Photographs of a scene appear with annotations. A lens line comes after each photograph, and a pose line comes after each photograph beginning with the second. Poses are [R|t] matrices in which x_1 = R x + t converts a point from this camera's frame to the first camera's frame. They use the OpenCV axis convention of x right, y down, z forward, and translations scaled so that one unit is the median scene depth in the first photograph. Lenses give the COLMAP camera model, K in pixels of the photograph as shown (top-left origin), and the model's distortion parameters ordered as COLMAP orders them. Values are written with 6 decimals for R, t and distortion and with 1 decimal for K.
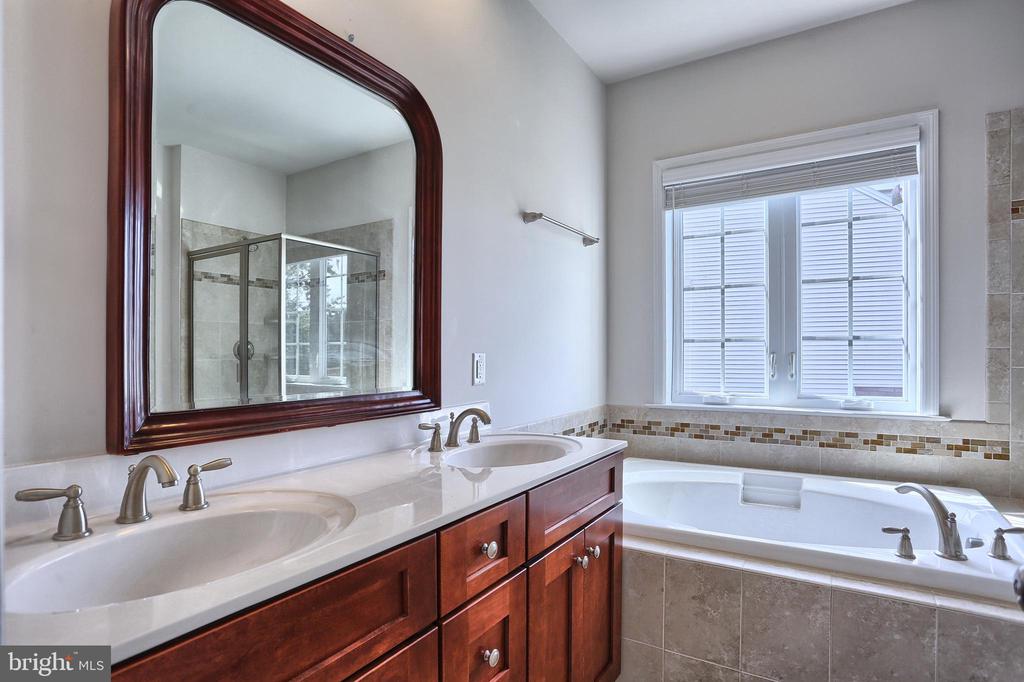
lens RADIAL K [[537.6, 0, 509.7], [0, 537.6, 337.3], [0, 0, 1]] dist [-0.077310, 0.037045]
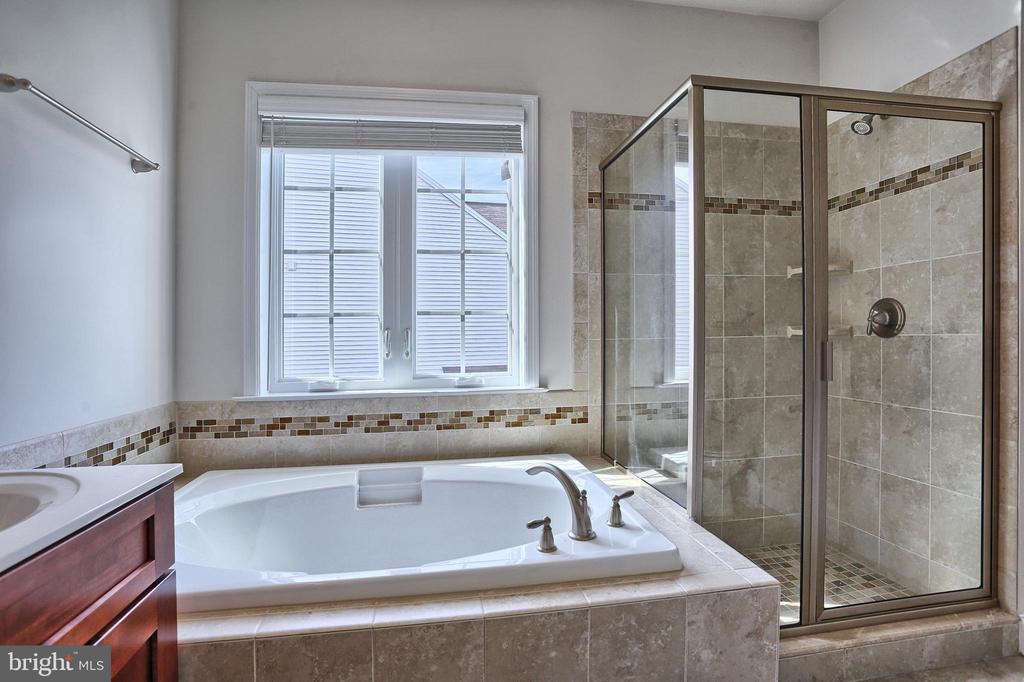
lens RADIAL K [[537.6, 0, 509.7], [0, 537.6, 337.3], [0, 0, 1]] dist [-0.077310, 0.037045]
pose [[0.757345, -0.010561, 0.652929, 0.074942], [-0.004869, 0.999750, 0.021818, 0.025349], [-0.652996, -0.019703, 0.757105, 0.206845]]
